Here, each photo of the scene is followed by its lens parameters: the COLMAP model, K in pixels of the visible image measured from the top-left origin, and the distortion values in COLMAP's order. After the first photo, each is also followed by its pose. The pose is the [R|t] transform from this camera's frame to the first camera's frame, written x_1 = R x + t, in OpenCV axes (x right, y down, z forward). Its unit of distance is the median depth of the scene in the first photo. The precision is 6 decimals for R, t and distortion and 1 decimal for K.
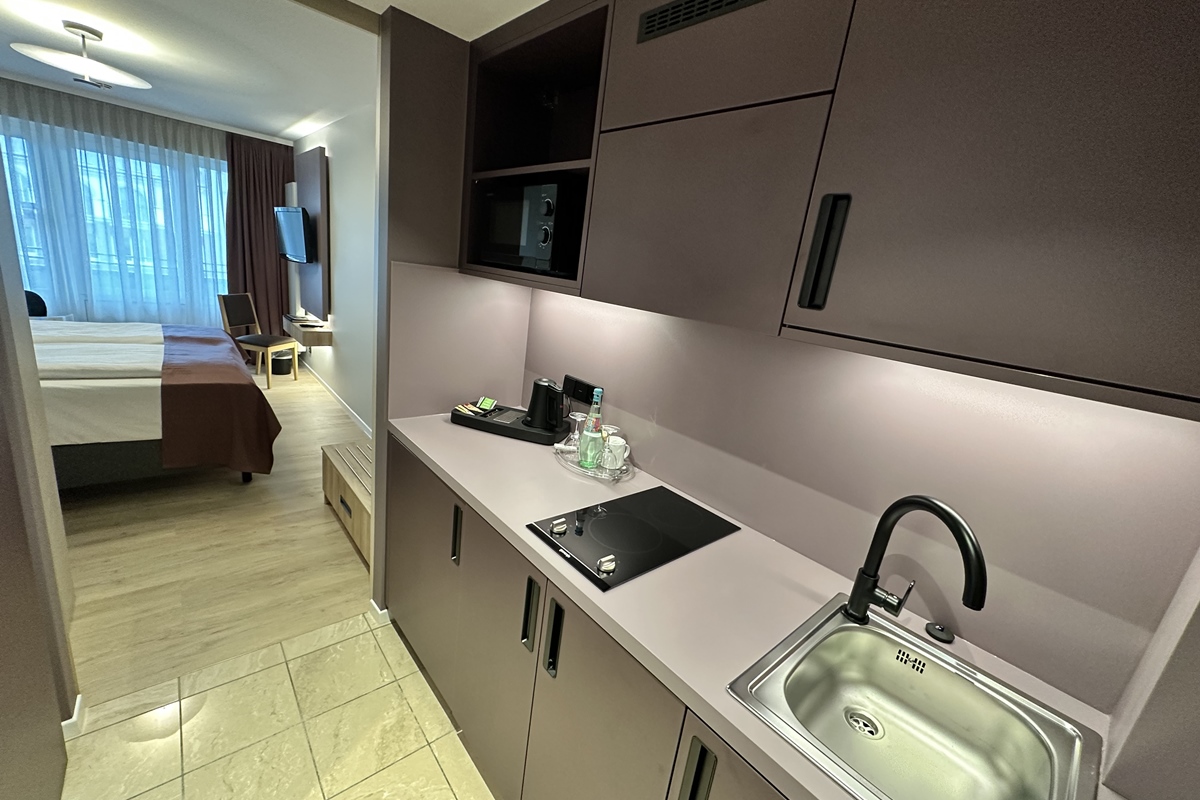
lens RADIAL K [[480.2, 0, 599.8], [0, 480.2, 397.4], [0, 0, 1]] dist [0.000324, -0.000138]
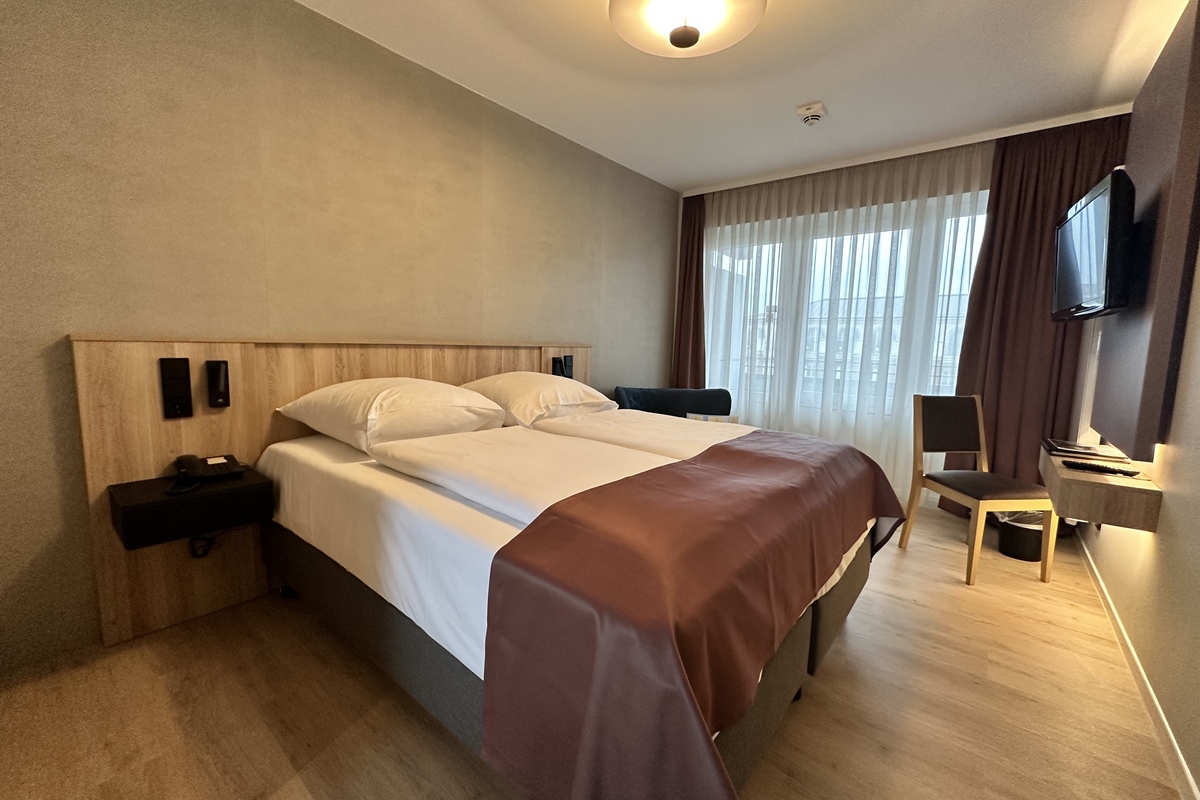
lens RADIAL K [[480.2, 0, 599.8], [0, 480.2, 397.4], [0, 0, 1]] dist [0.000324, -0.000138]
pose [[0.168232, -0.017933, -0.985584, -0.672154], [-0.254878, 0.965043, -0.061065, -0.185912], [0.952226, 0.261477, 0.157781, 1.284961]]
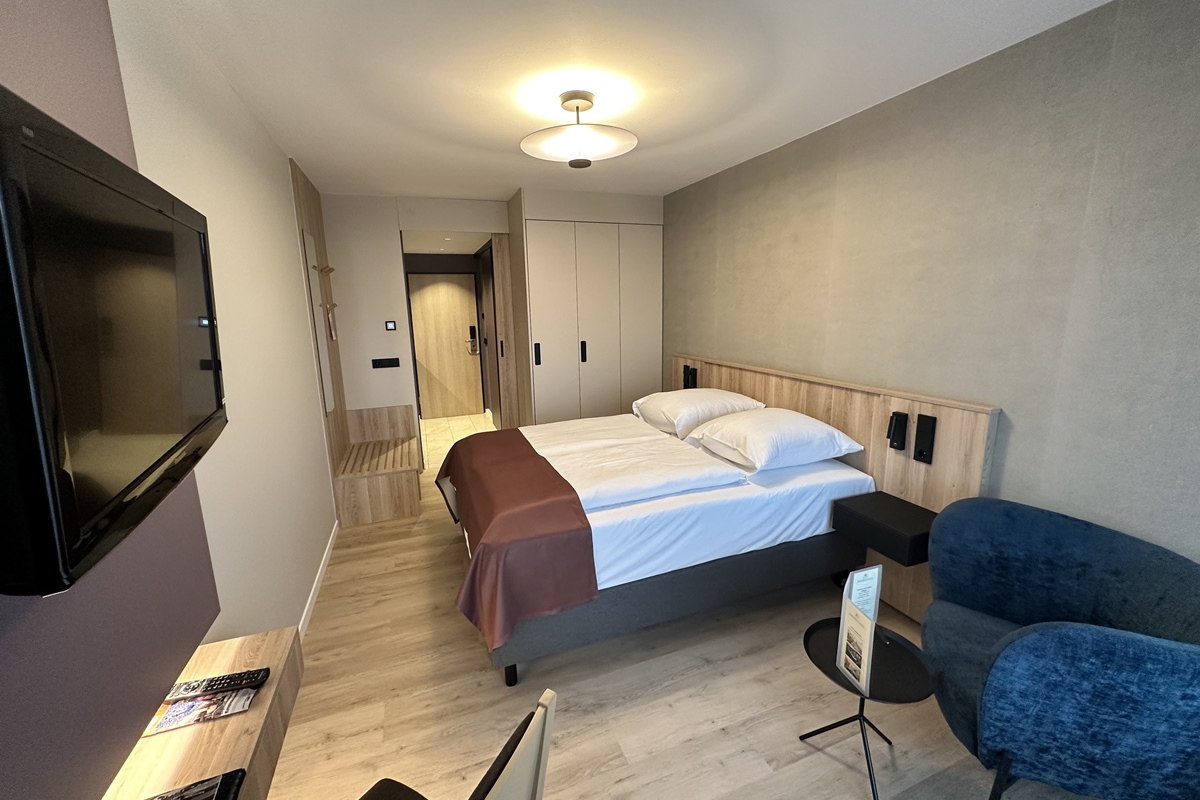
lens RADIAL K [[480.2, 0, 599.8], [0, 480.2, 397.4], [0, 0, 1]] dist [0.000324, -0.000138]
pose [[-0.933819, -0.179600, 0.309395, -2.007232], [-0.015938, 0.884875, 0.465556, -0.956413], [-0.357390, 0.429814, -0.829176, 2.595453]]
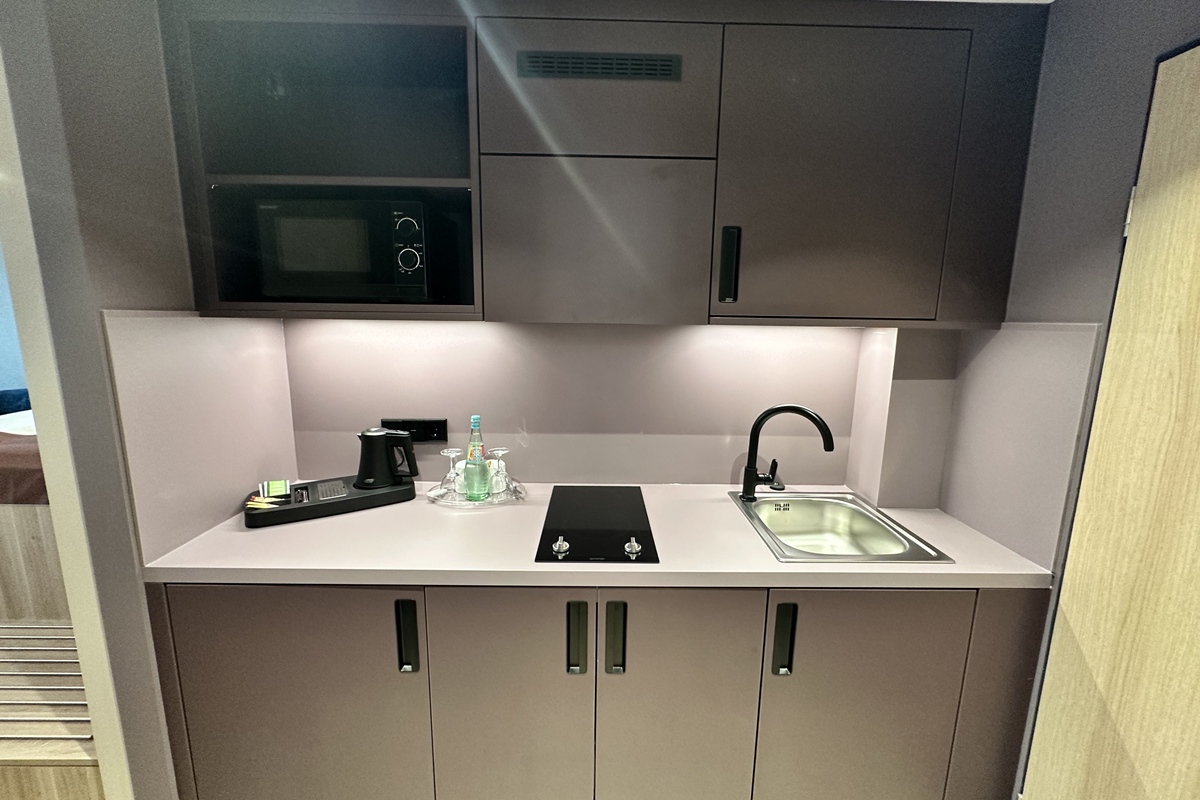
lens RADIAL K [[480.2, 0, 599.8], [0, 480.2, 397.4], [0, 0, 1]] dist [0.000324, -0.000138]
pose [[0.651844, -0.243870, 0.718072, -0.424333], [0.258300, 0.961663, 0.092121, -0.062786], [-0.713008, 0.125429, 0.689846, 0.131993]]
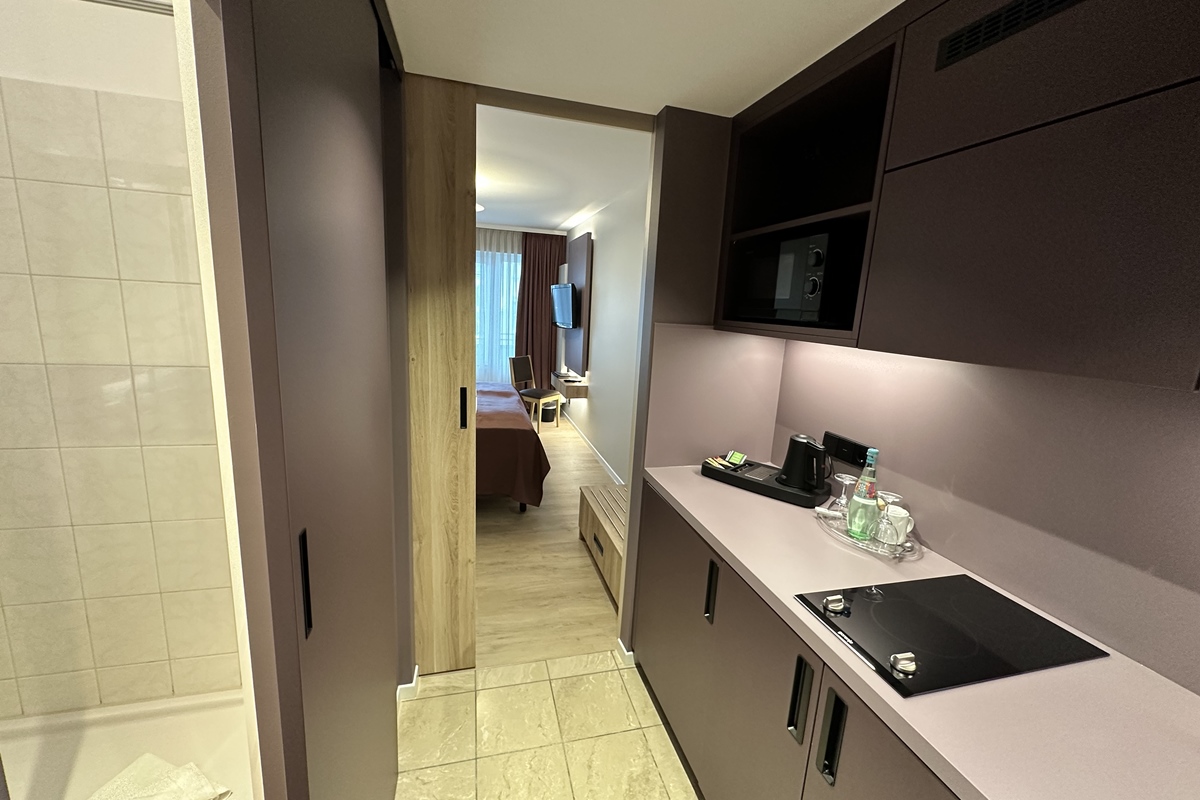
lens RADIAL K [[480.2, 0, 599.8], [0, 480.2, 397.4], [0, 0, 1]] dist [0.000324, -0.000138]
pose [[0.895292, 0.001204, -0.445478, -0.049366], [-0.048737, 0.994259, -0.095261, -0.003143], [0.442805, 0.106997, 0.890211, -0.014314]]
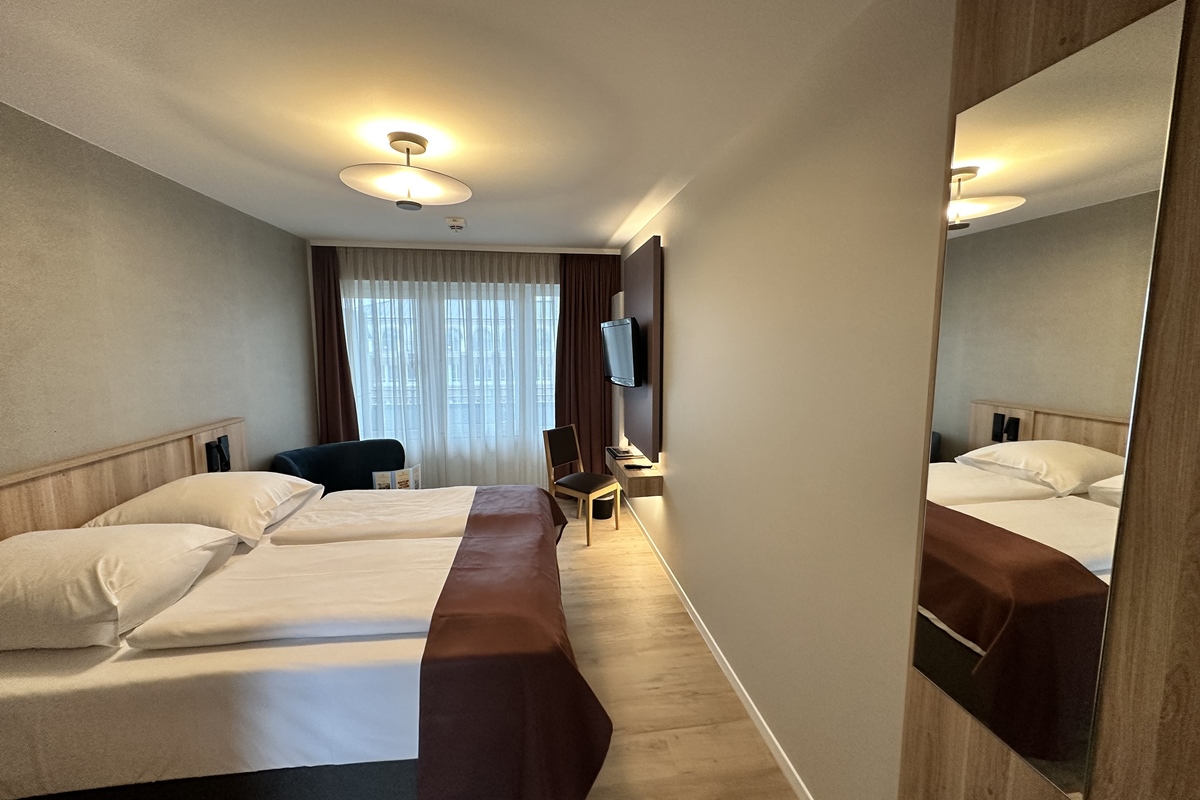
lens RADIAL K [[480.2, 0, 599.8], [0, 480.2, 397.4], [0, 0, 1]] dist [0.000324, -0.000138]
pose [[0.834036, -0.073003, -0.546859, -0.557391], [-0.027926, 0.984350, -0.173997, -0.297683], [0.551003, 0.160391, 0.818945, 0.806349]]
